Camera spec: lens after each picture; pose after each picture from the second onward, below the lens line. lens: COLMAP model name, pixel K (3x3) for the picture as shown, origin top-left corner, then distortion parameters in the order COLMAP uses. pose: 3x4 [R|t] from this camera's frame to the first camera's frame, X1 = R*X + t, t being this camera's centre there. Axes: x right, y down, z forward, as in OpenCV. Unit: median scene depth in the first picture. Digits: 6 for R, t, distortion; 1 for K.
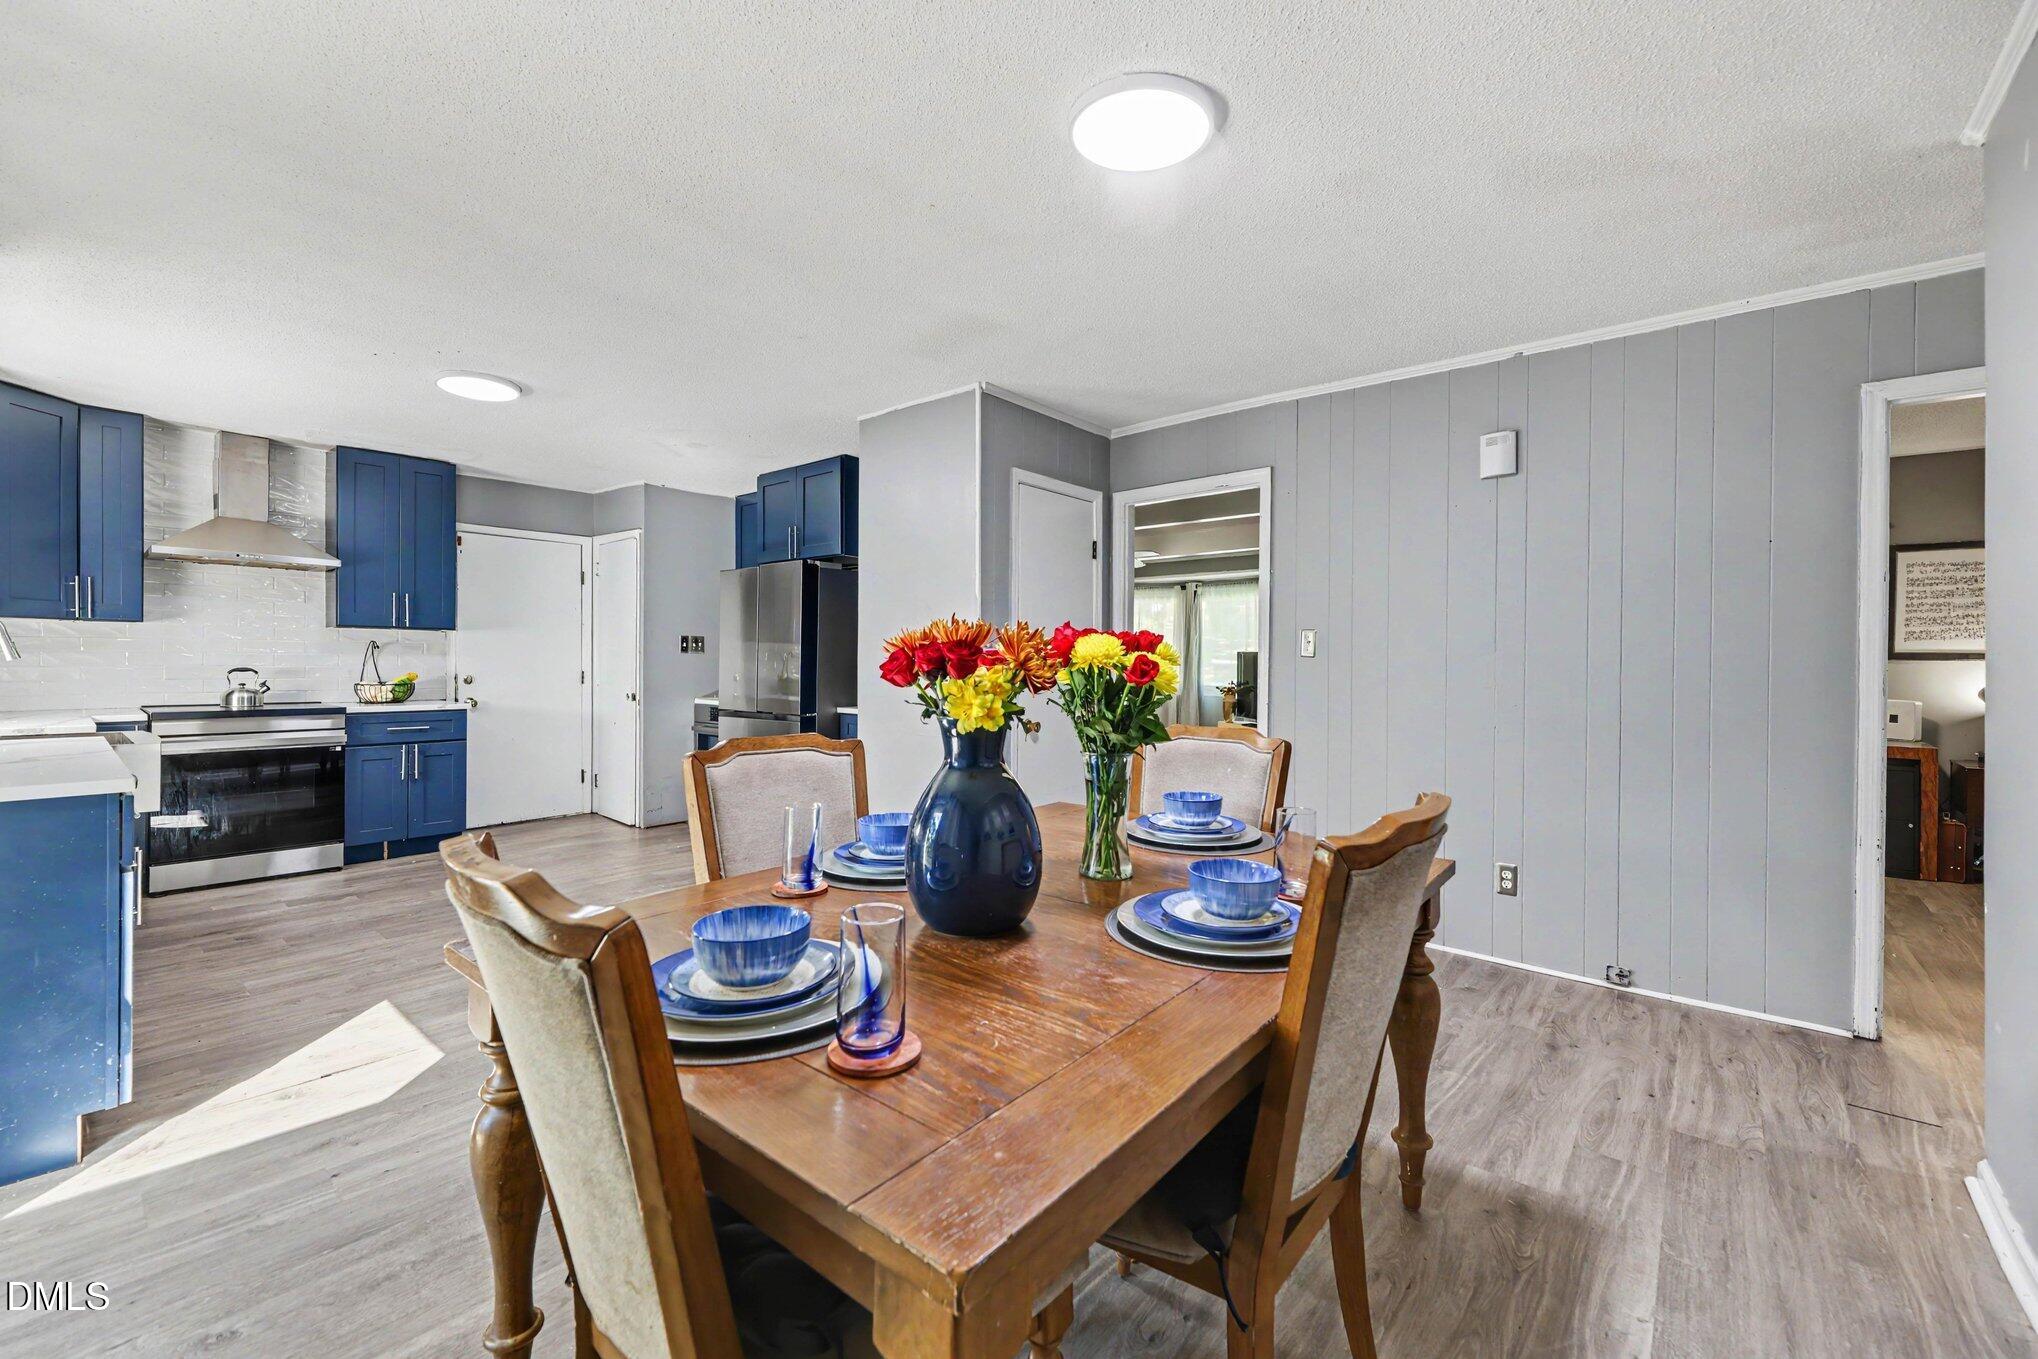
lens RADIAL K [[823.4, 0, 1019.3], [0, 823.4, 665.7], [0, 0, 1]] dist [-0.008562, -0.000071]
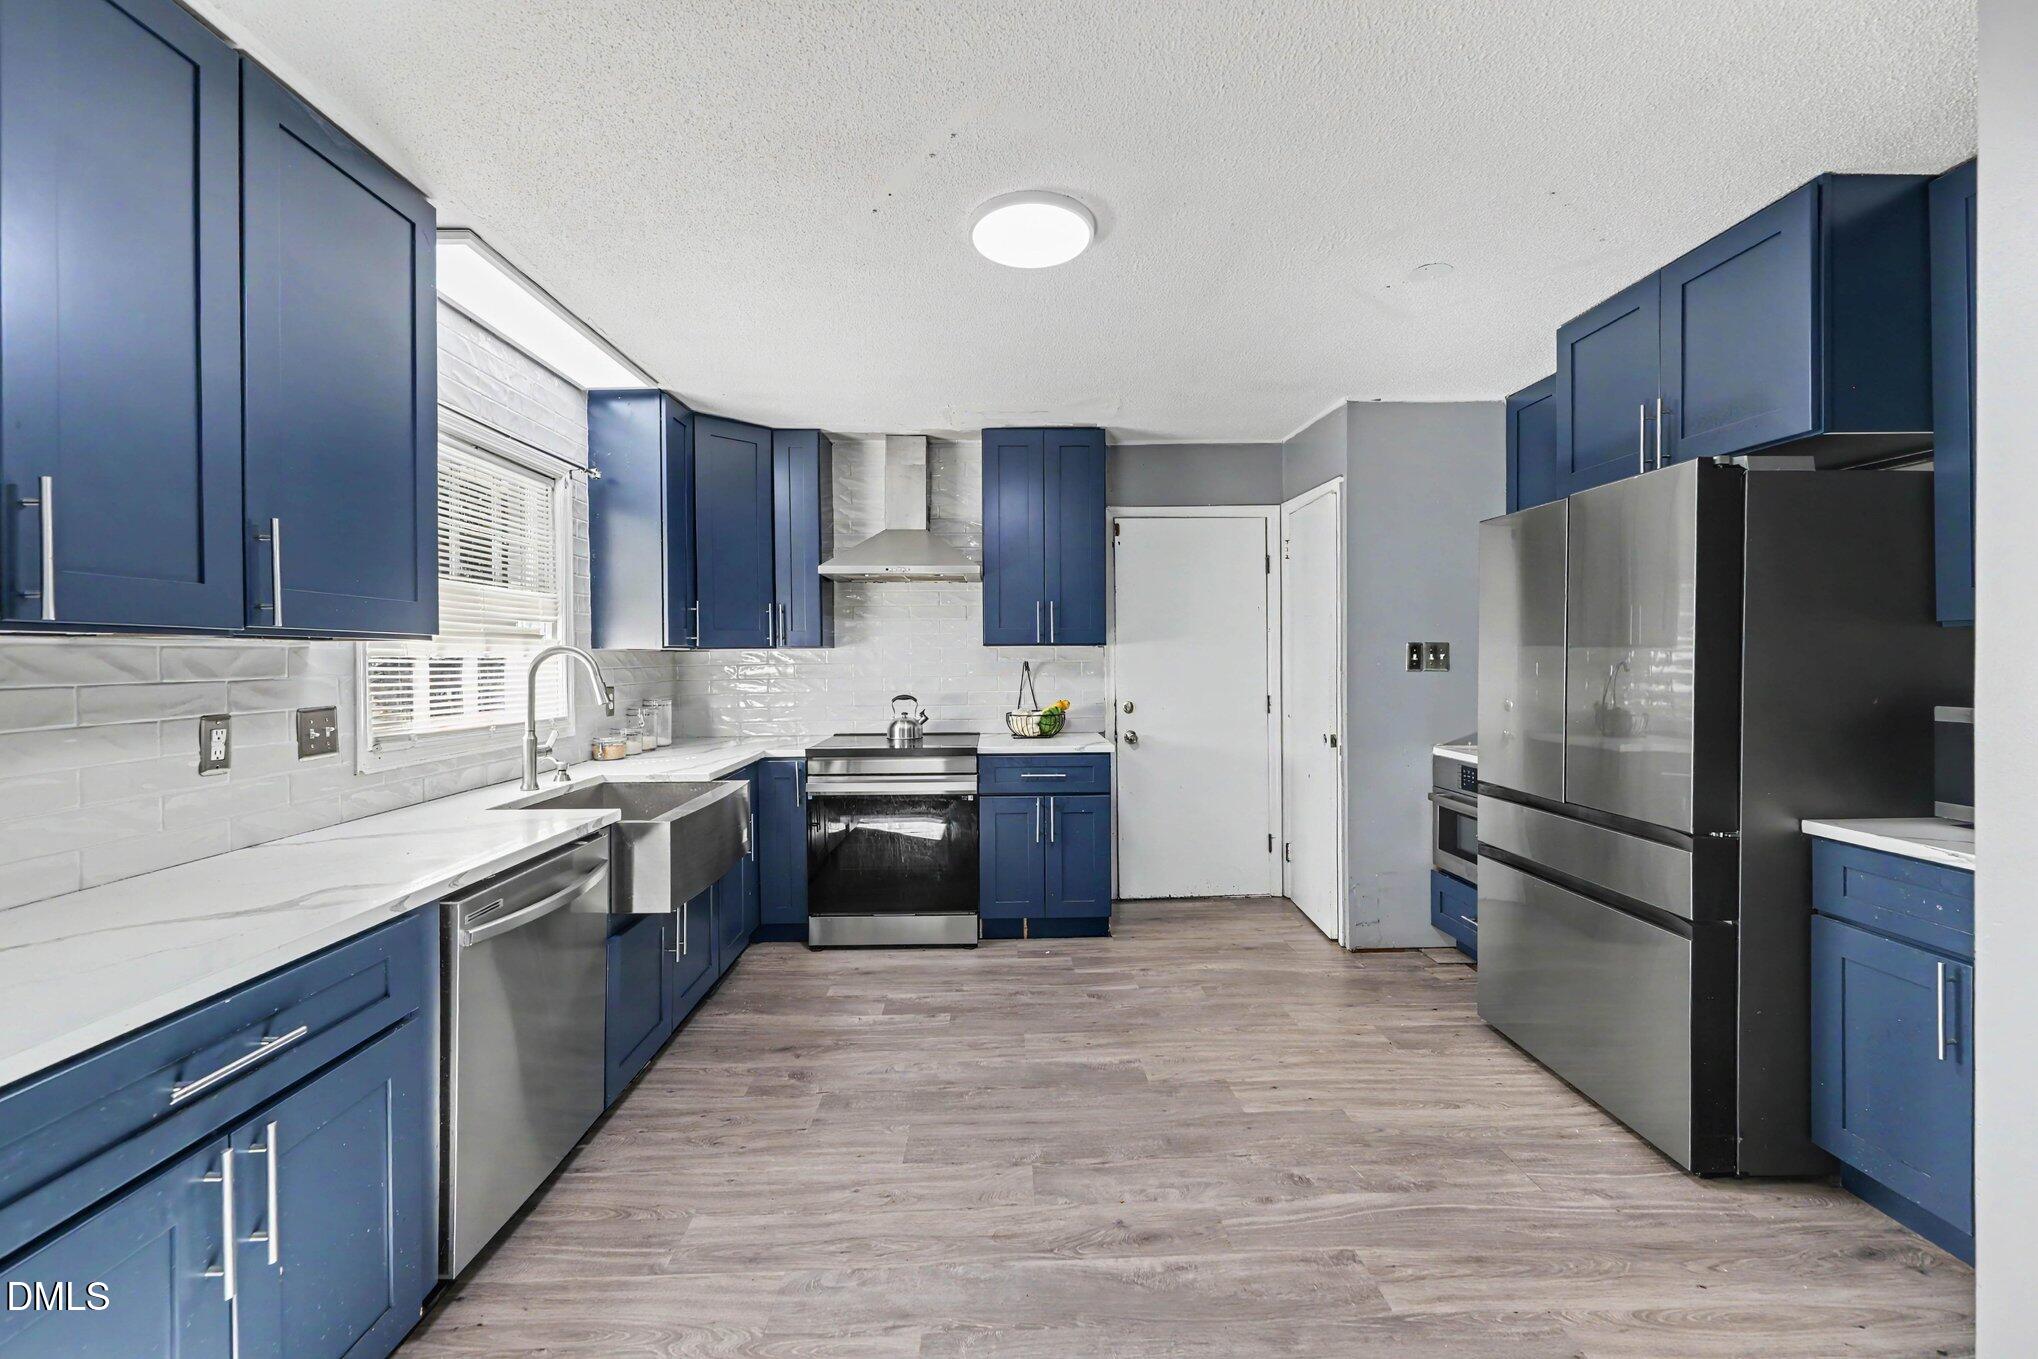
lens RADIAL K [[841.3, 0, 1015.1], [0, 841.3, 671.4], [0, 0, 1]] dist [0.018652, -0.000028]
pose [[0.661734, -0.001149, -0.749737, -0.167013], [0.009771, 0.999927, 0.007093, -0.027501], [0.749675, -0.012019, 0.661697, 0.452577]]
